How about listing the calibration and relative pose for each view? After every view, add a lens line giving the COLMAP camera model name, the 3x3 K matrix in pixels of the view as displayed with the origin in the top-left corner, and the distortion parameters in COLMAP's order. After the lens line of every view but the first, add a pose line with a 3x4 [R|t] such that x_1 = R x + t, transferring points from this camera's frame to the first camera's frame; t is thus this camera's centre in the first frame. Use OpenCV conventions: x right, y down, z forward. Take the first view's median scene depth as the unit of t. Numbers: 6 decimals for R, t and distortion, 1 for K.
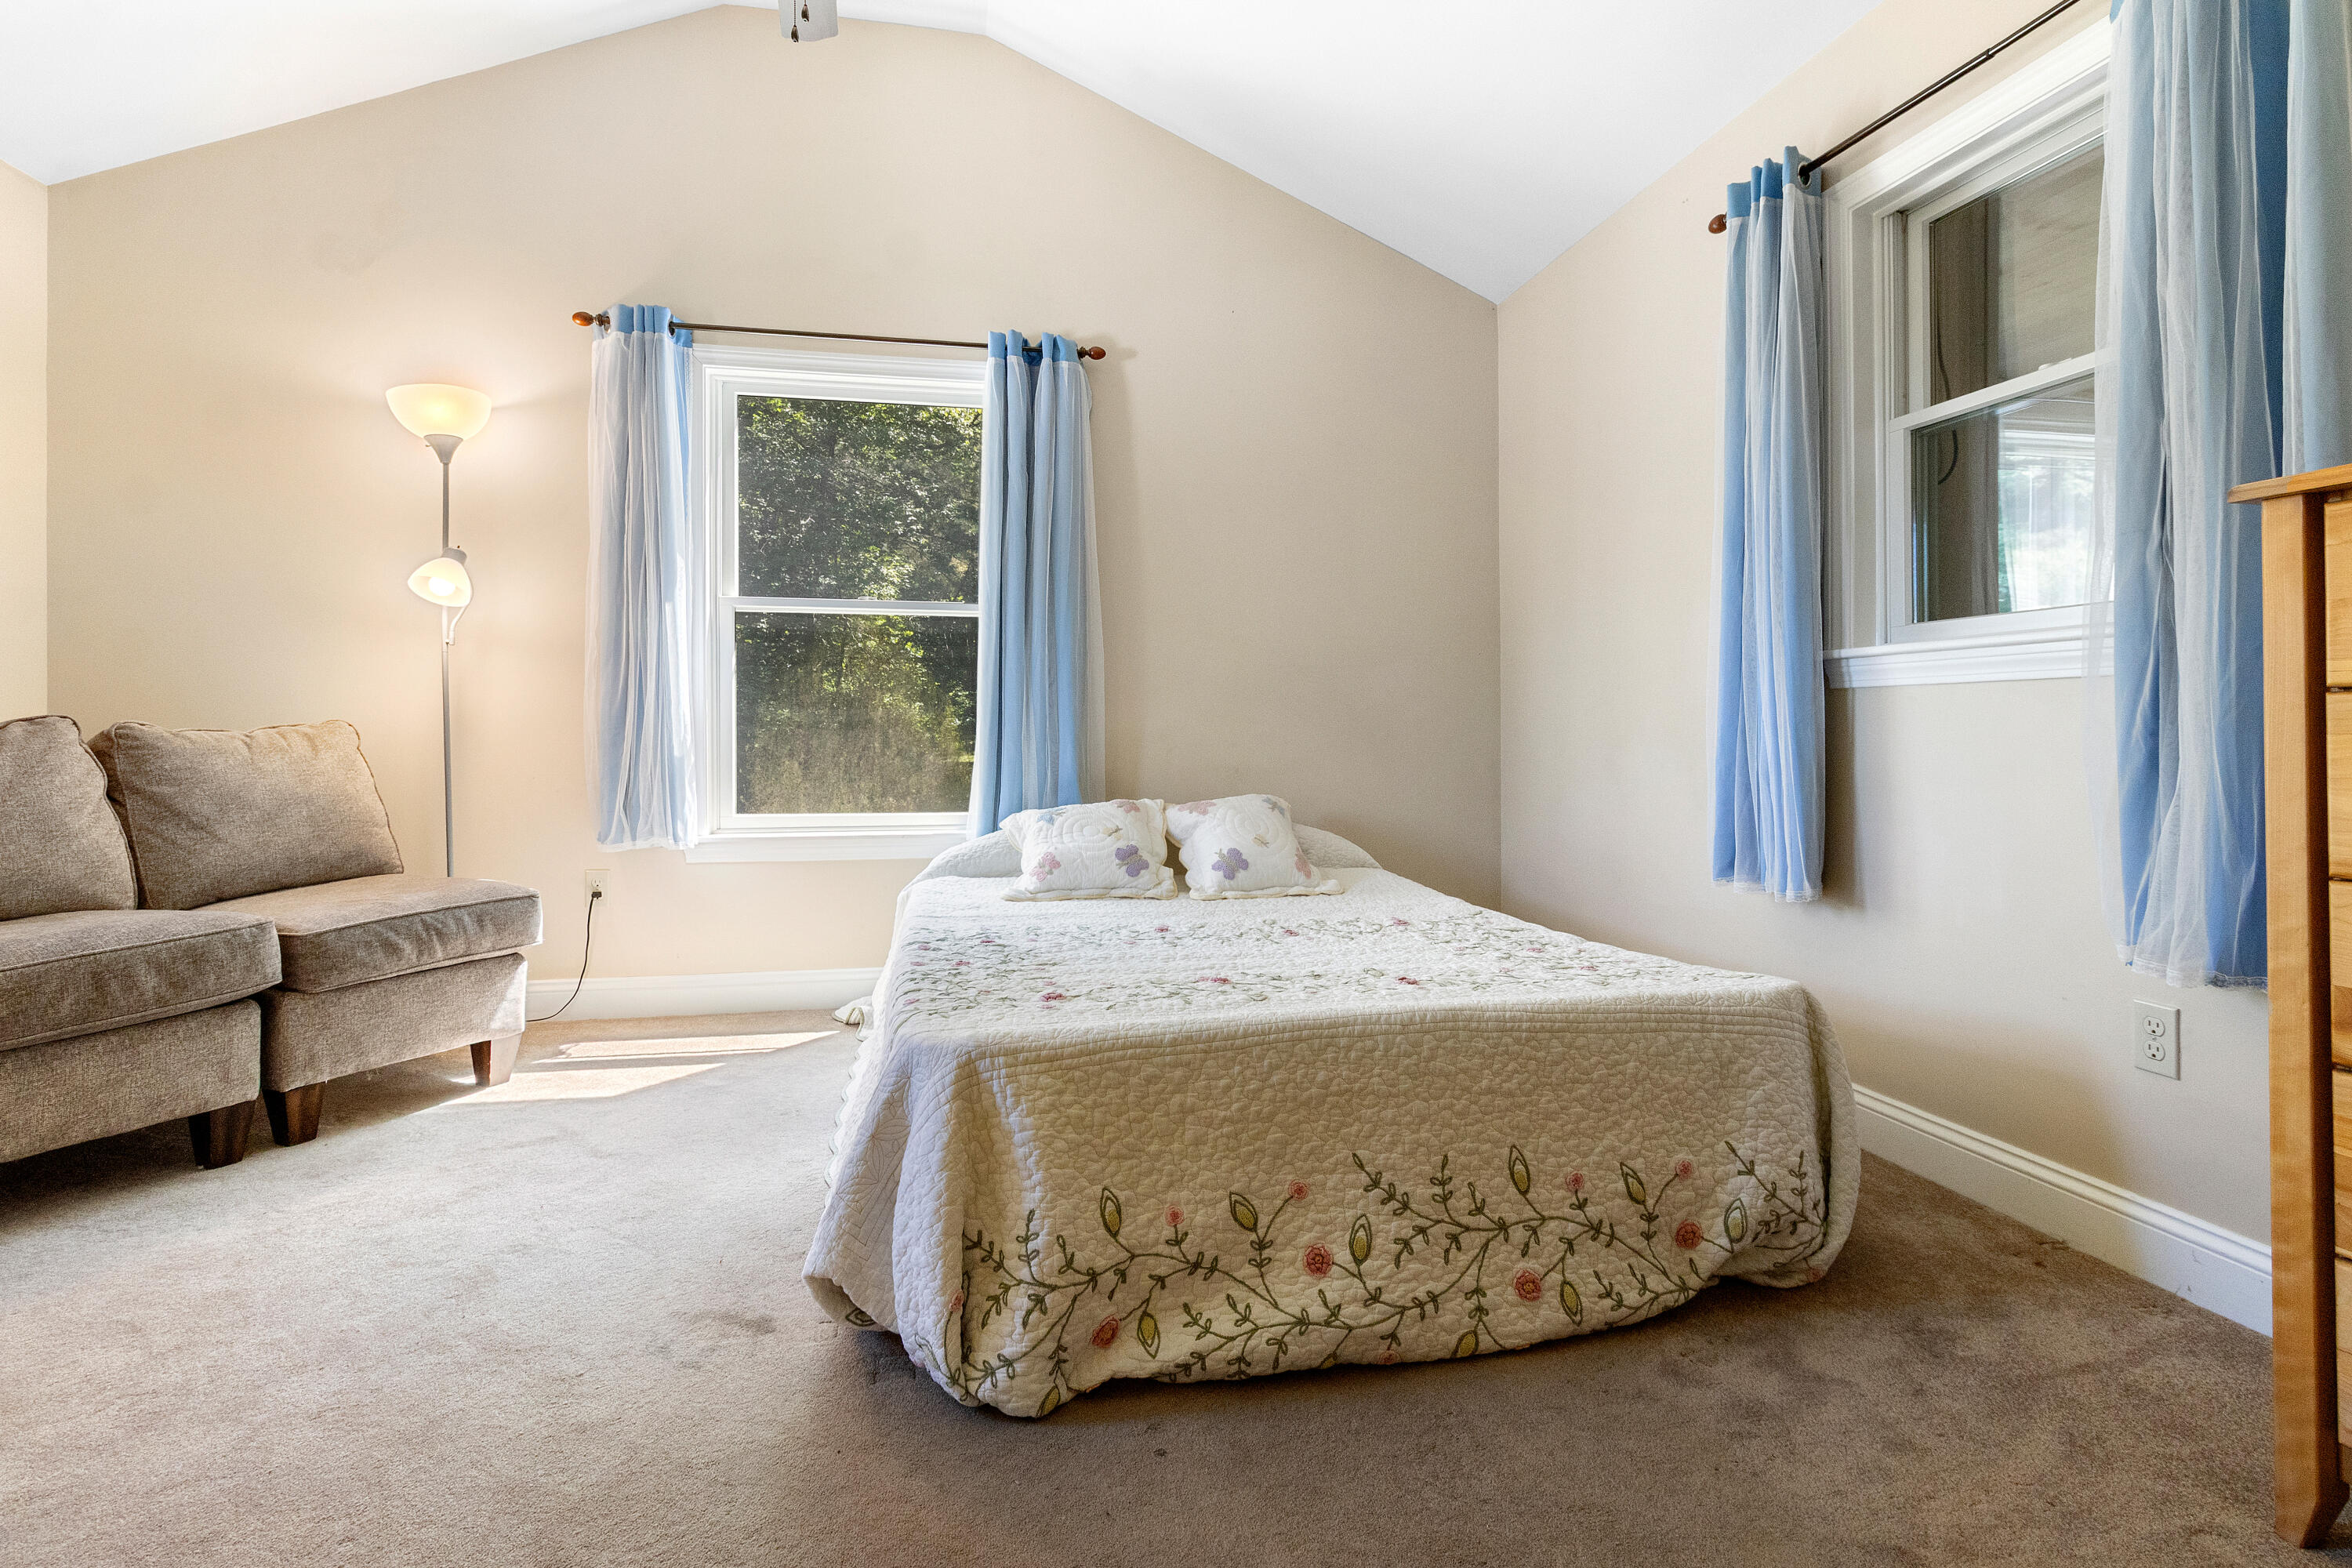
lens RADIAL K [[1107.0, 0, 1155.8], [0, 1107.0, 729.3], [0, 0, 1]] dist [0.001218, 0.000174]
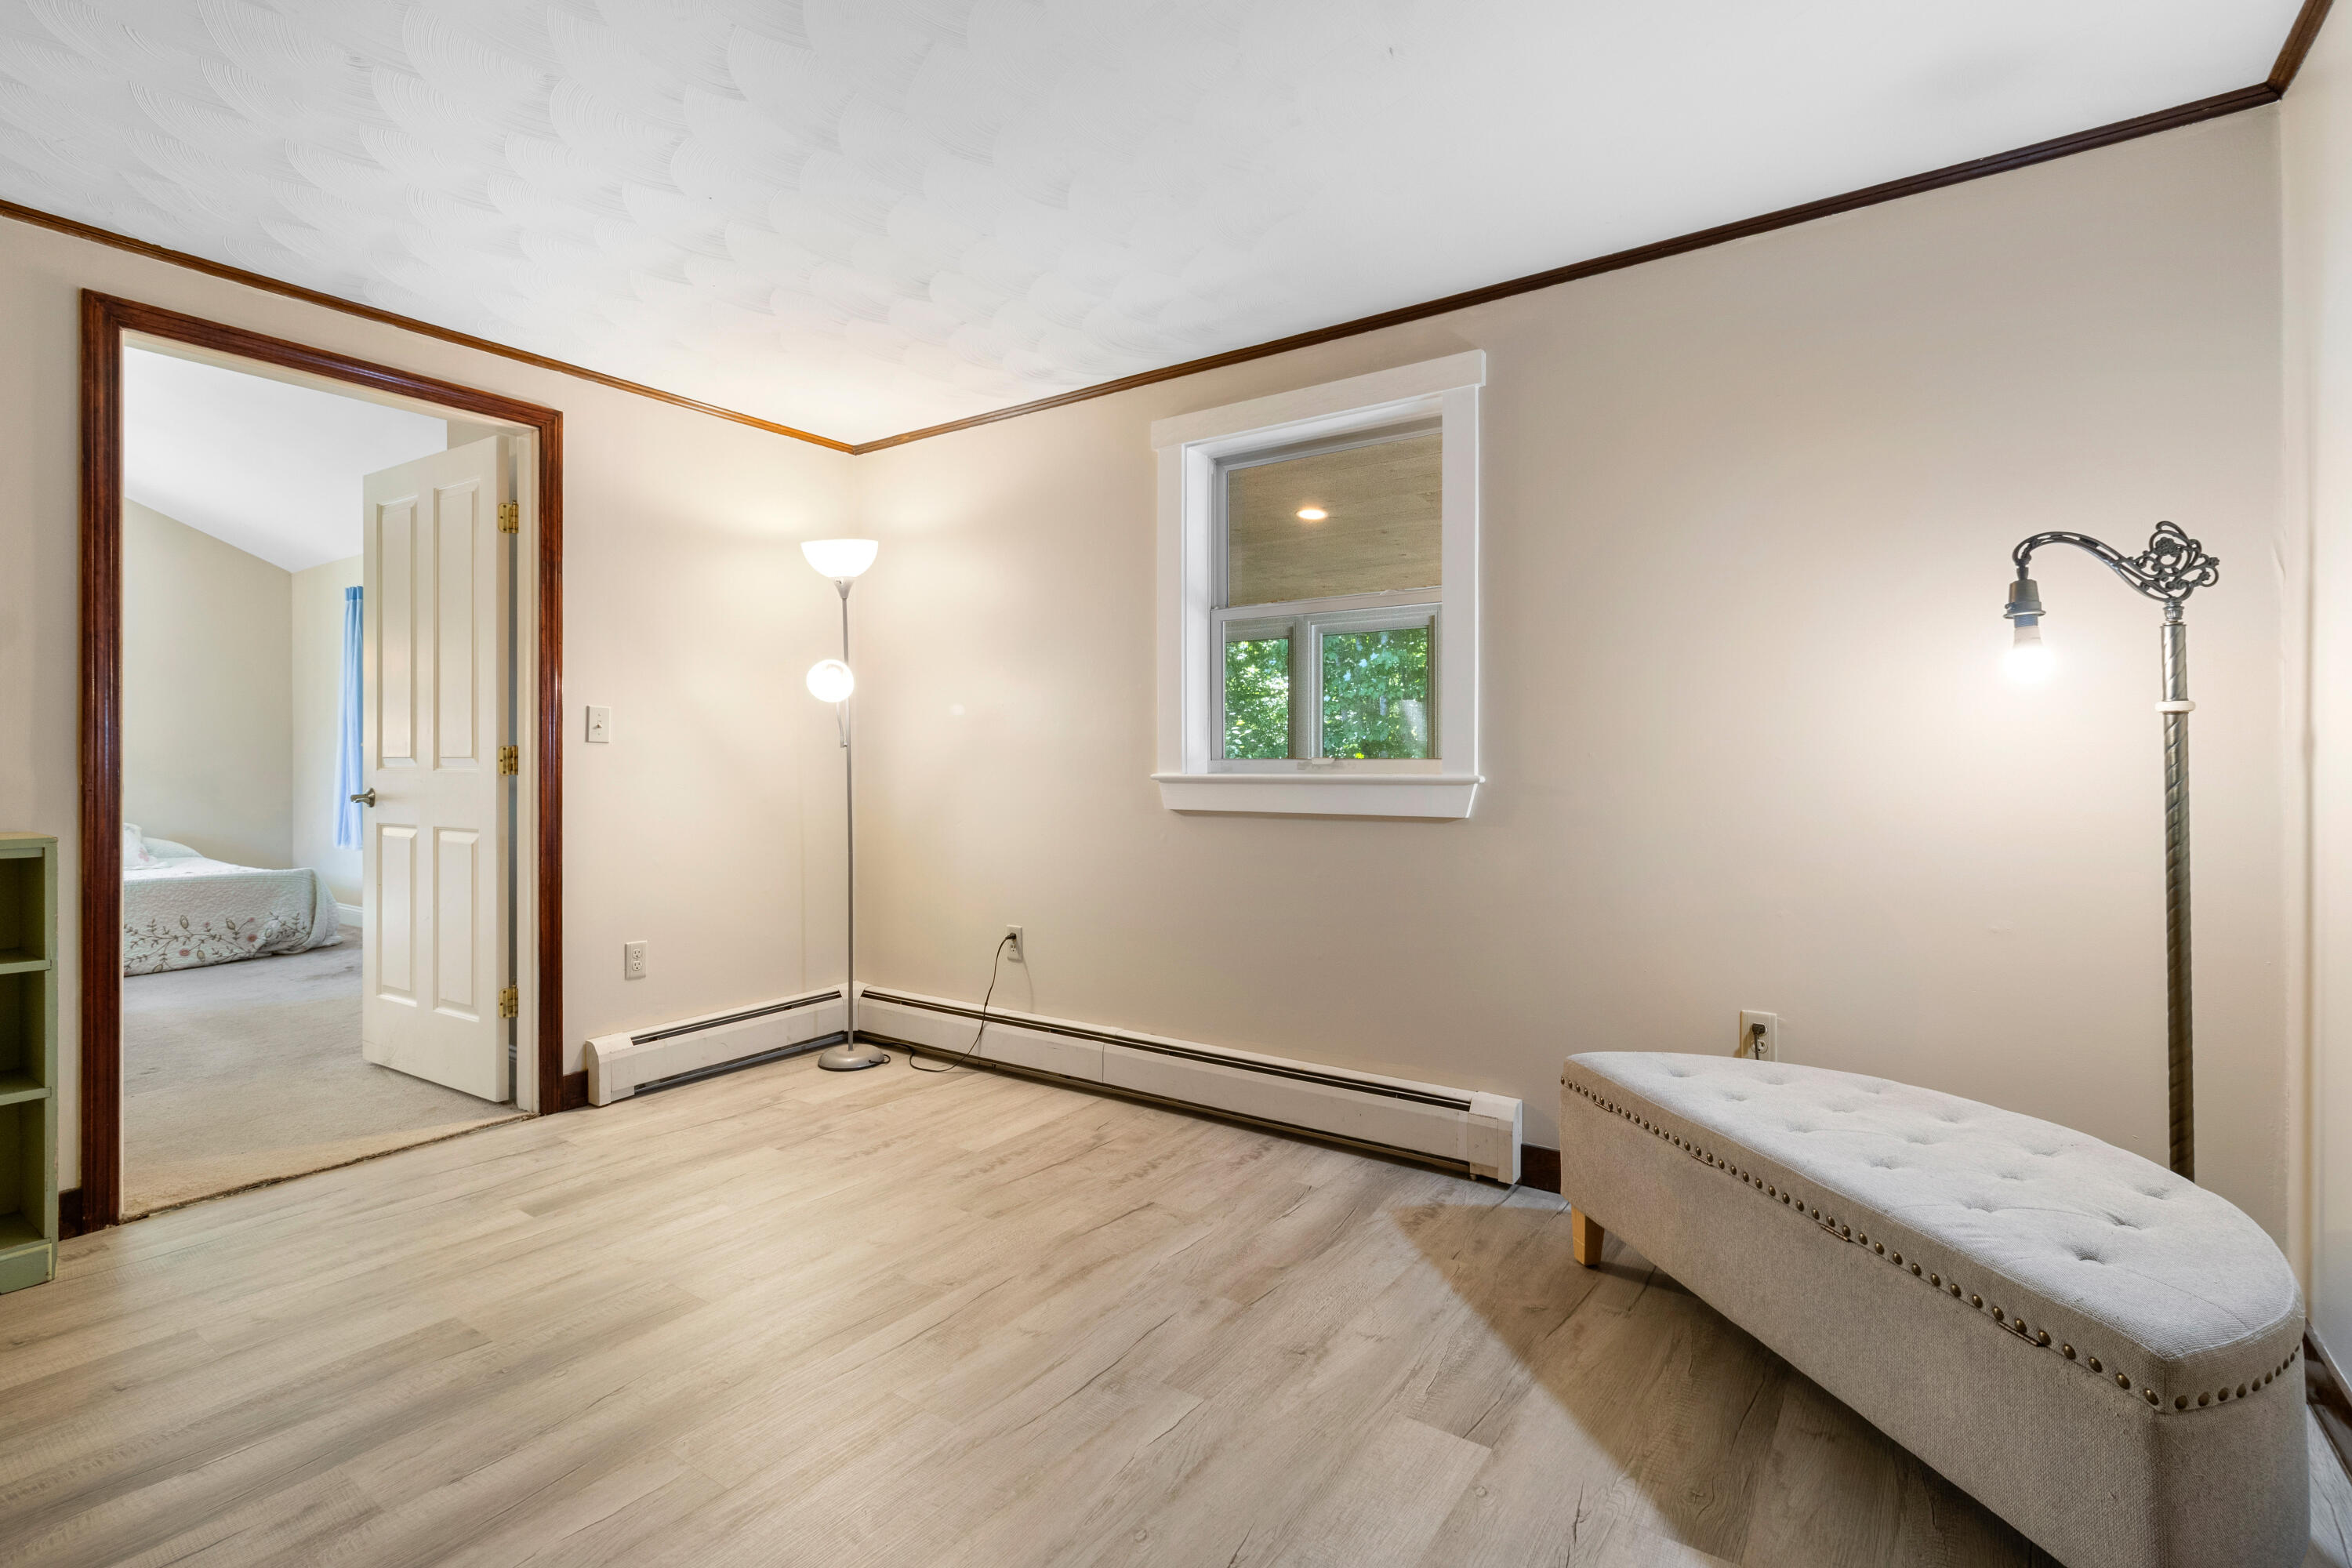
lens RADIAL K [[1107.0, 0, 1180.0], [0, 1107.0, 766.1], [0, 0, 1]] dist [0.001218, 0.000174]
pose [[0.715747, -0.003731, 0.698350, 0.135113], [0.002848, 0.999993, 0.002425, -0.087303], [-0.698354, 0.000253, 0.715753, -3.567509]]
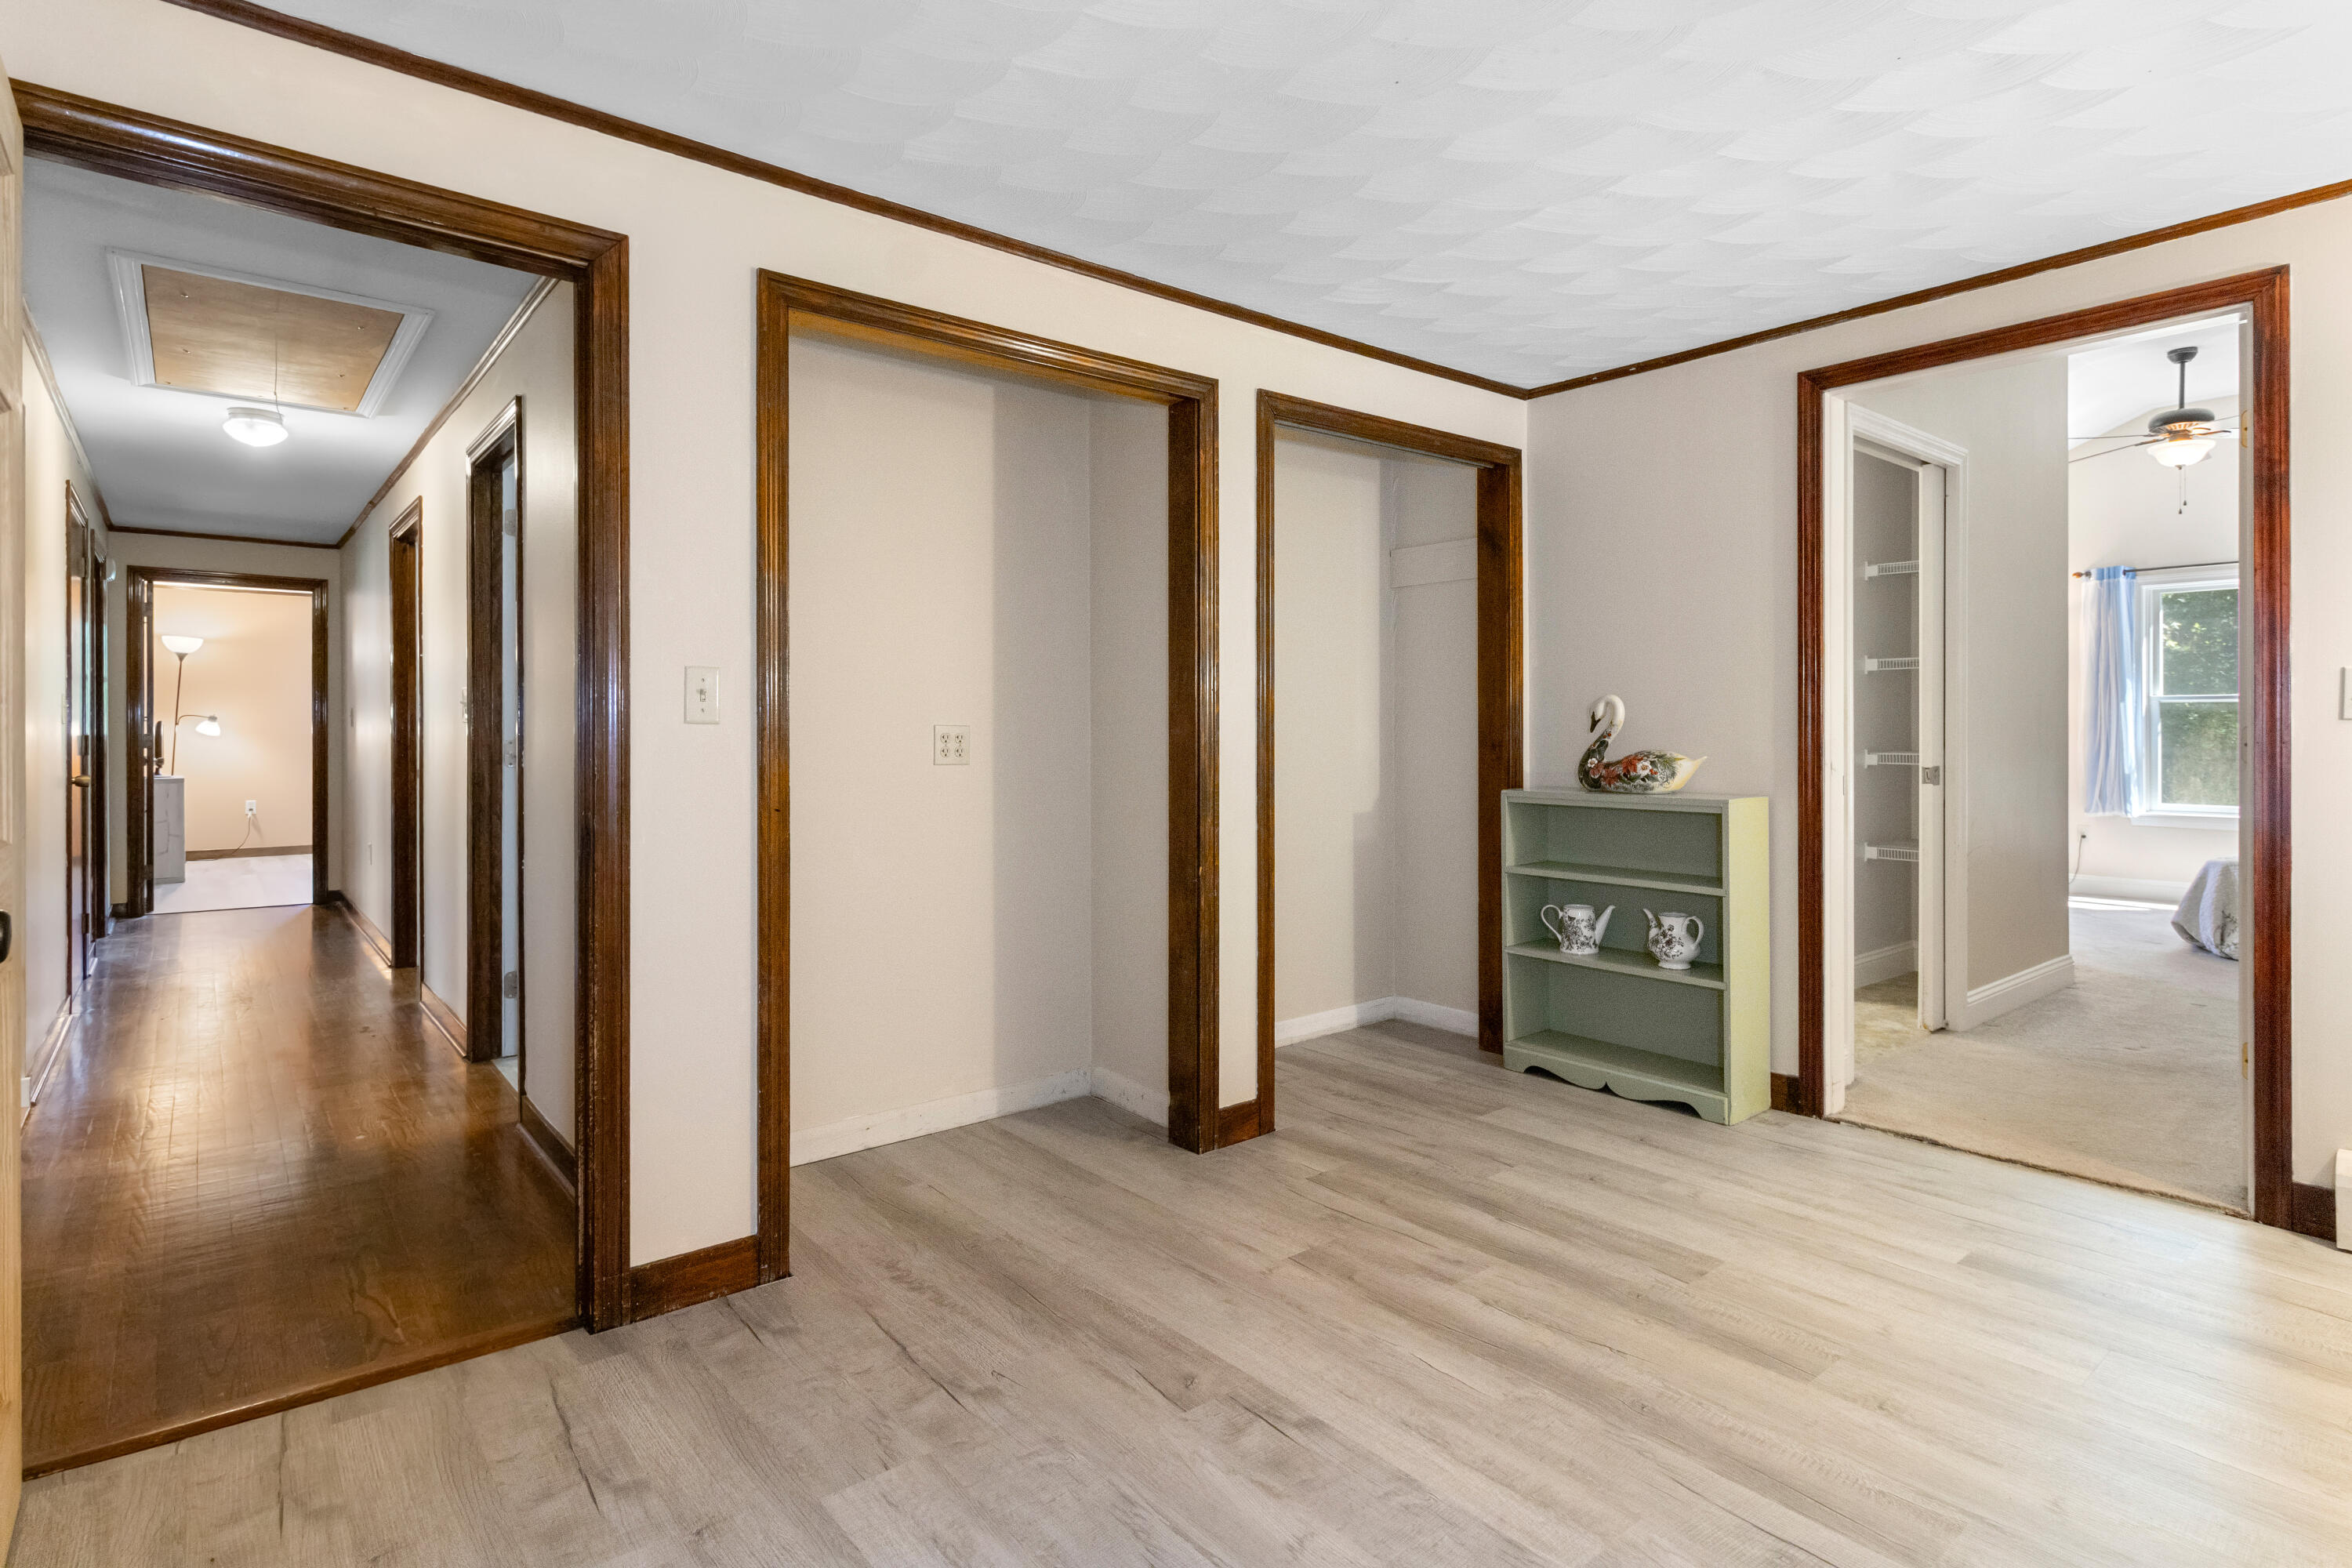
lens RADIAL K [[1187.3, 0, 1161.4], [0, 1187.3, 739.0], [0, 0, 1]] dist [0.000162, 0.000050]
pose [[0.464311, 0.003837, -0.885664, 1.441543], [0.002055, 0.999983, 0.005410, -0.116986], [0.885670, -0.004332, 0.464295, -3.379816]]
